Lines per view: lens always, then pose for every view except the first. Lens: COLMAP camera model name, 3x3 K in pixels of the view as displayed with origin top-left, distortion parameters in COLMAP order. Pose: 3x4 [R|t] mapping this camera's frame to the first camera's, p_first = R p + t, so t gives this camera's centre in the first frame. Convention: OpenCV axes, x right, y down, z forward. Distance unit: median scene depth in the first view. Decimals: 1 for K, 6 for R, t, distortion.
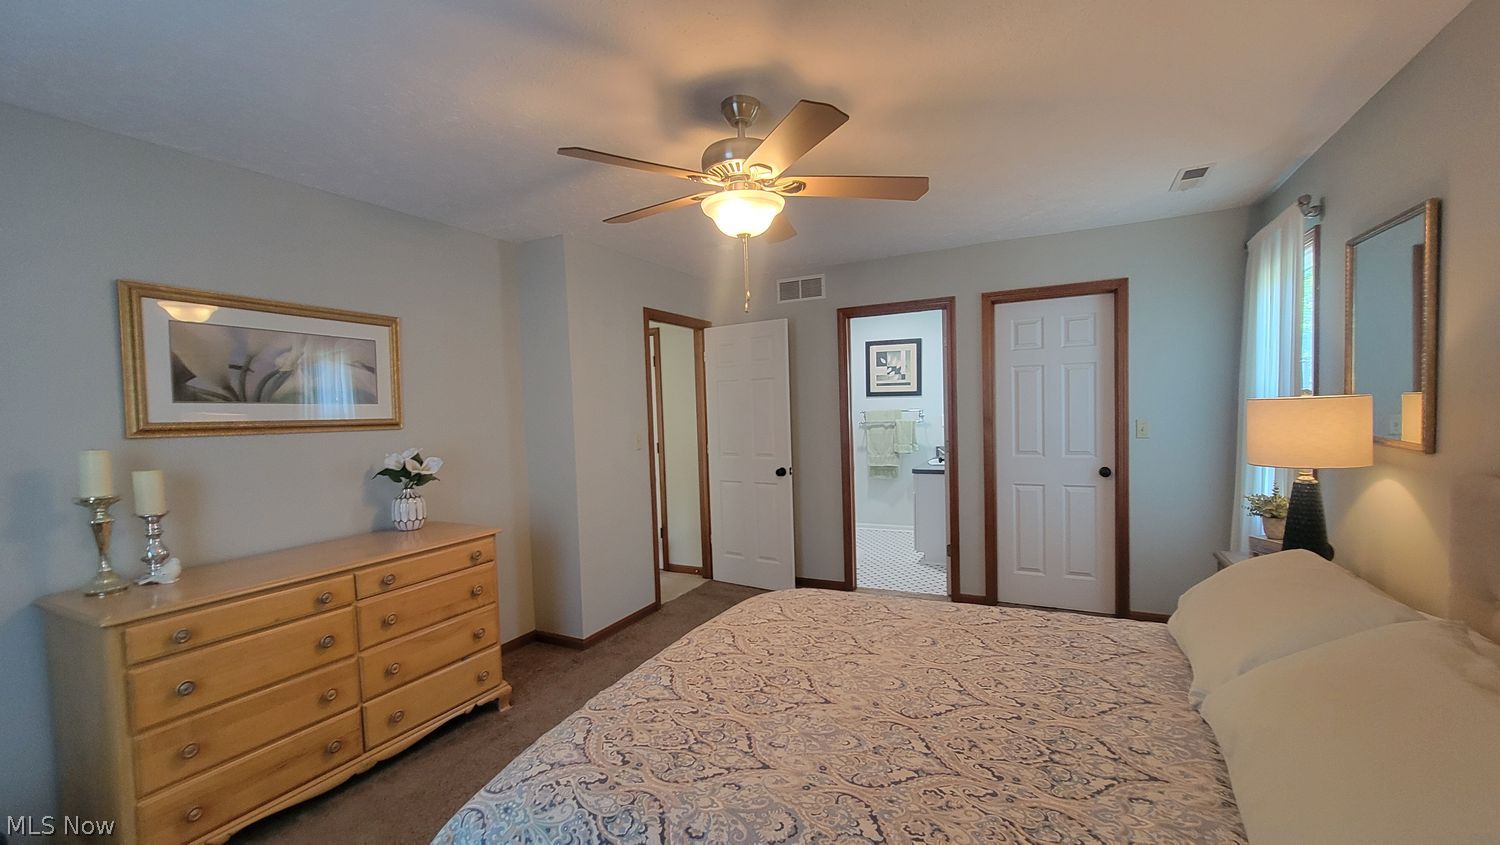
lens RADIAL K [[612.1, 0, 755.8], [0, 612.1, 435.3], [0, 0, 1]] dist [-0.002166, -0.000242]
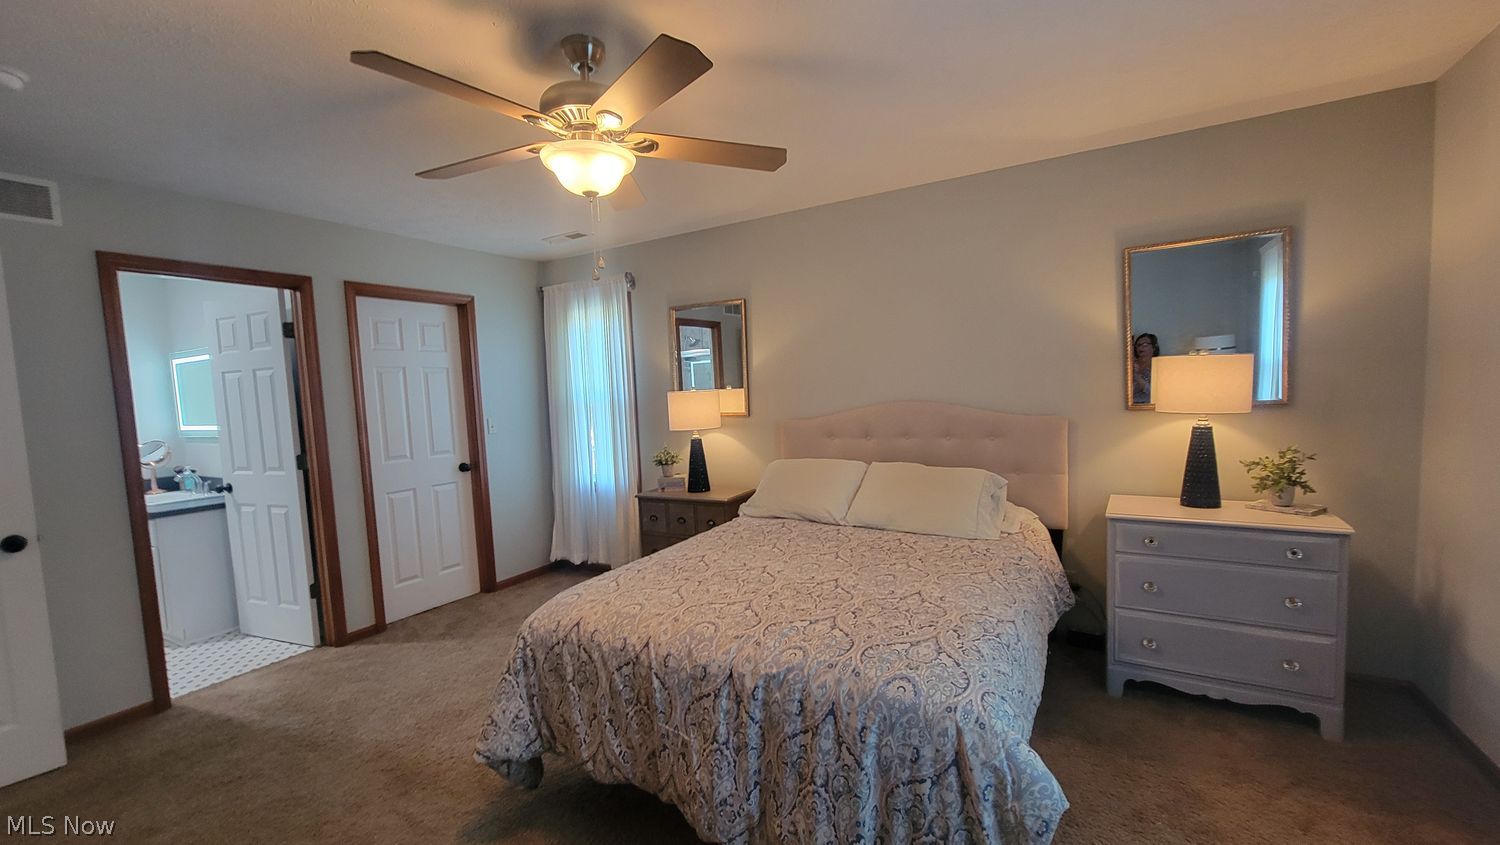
lens RADIAL K [[607.3, 0, 758.1], [0, 607.3, 438.9], [0, 0, 1]] dist [-0.001553, -0.000138]
pose [[0.061087, -0.050360, 0.996861, -0.496209], [0.089037, 0.995020, 0.044811, 0.006628], [-0.994153, 0.086020, 0.065267, 0.398211]]
